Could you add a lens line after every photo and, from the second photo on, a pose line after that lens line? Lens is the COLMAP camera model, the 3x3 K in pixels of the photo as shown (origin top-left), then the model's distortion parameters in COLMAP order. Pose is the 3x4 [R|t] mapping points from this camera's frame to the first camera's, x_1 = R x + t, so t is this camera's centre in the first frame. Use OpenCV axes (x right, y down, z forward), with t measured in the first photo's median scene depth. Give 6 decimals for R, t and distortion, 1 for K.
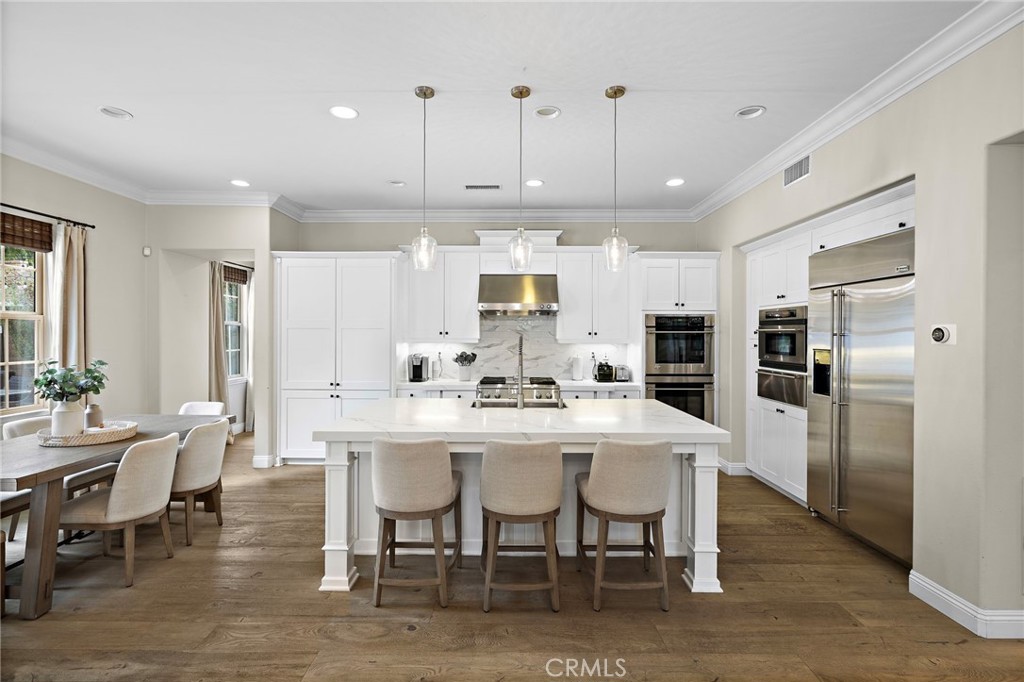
lens RADIAL K [[485.2, 0, 510.7], [0, 485.2, 334.7], [0, 0, 1]] dist [-0.005219, 0.000545]
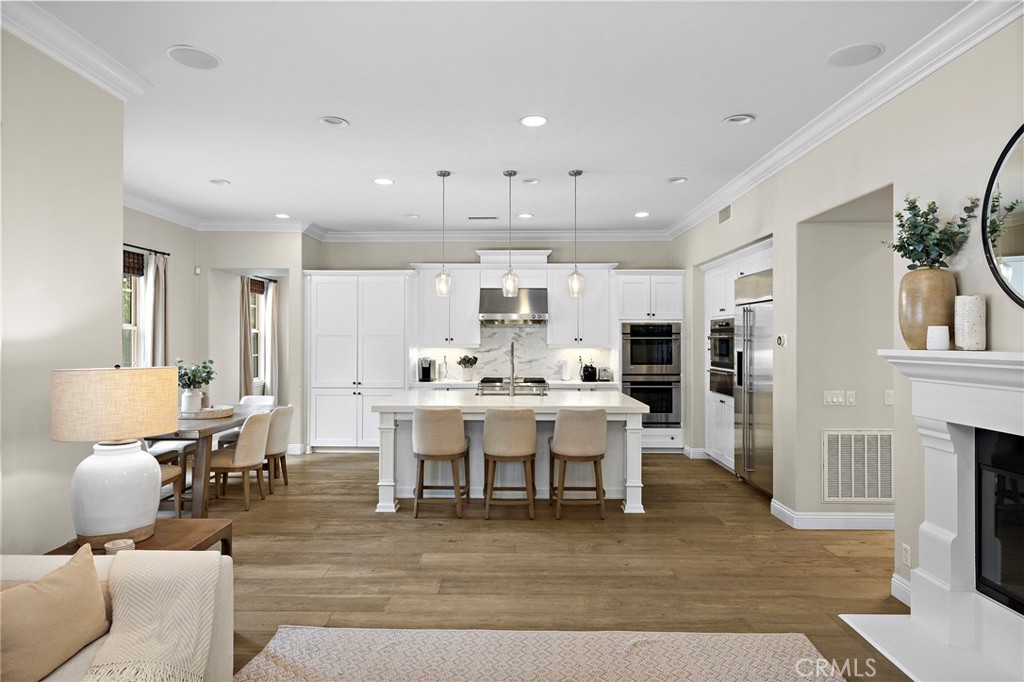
lens RADIAL K [[593.5, 0, 512.4], [0, 593.5, 332.8], [0, 0, 1]] dist [0.001664, 0.002250]
pose [[0.999988, -0.002363, -0.004234, 0.020284], [0.002315, 0.999935, -0.011144, -0.003073], [0.004260, 0.011135, 0.999929, -0.455136]]
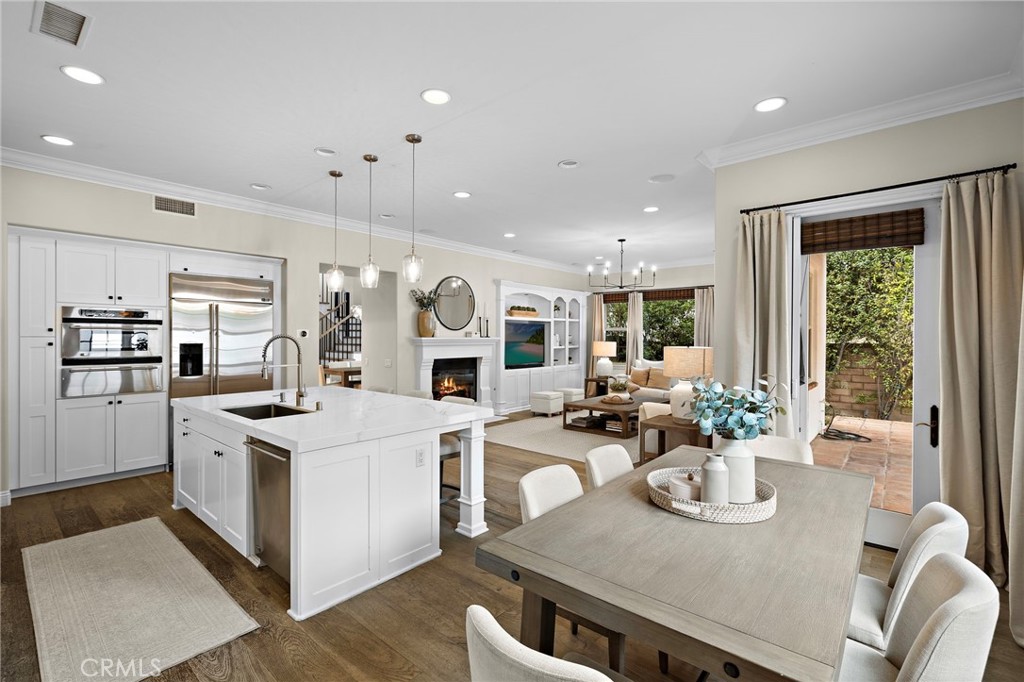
lens RADIAL K [[451.6, 0, 507.6], [0, 451.6, 332.3], [0, 0, 1]] dist [0.012765, -0.001036]
pose [[-0.752235, 0.000053, 0.658894, -0.670402], [-0.006987, 0.999943, -0.008057, 0.001103], [-0.658857, -0.010664, -0.752192, 1.018877]]
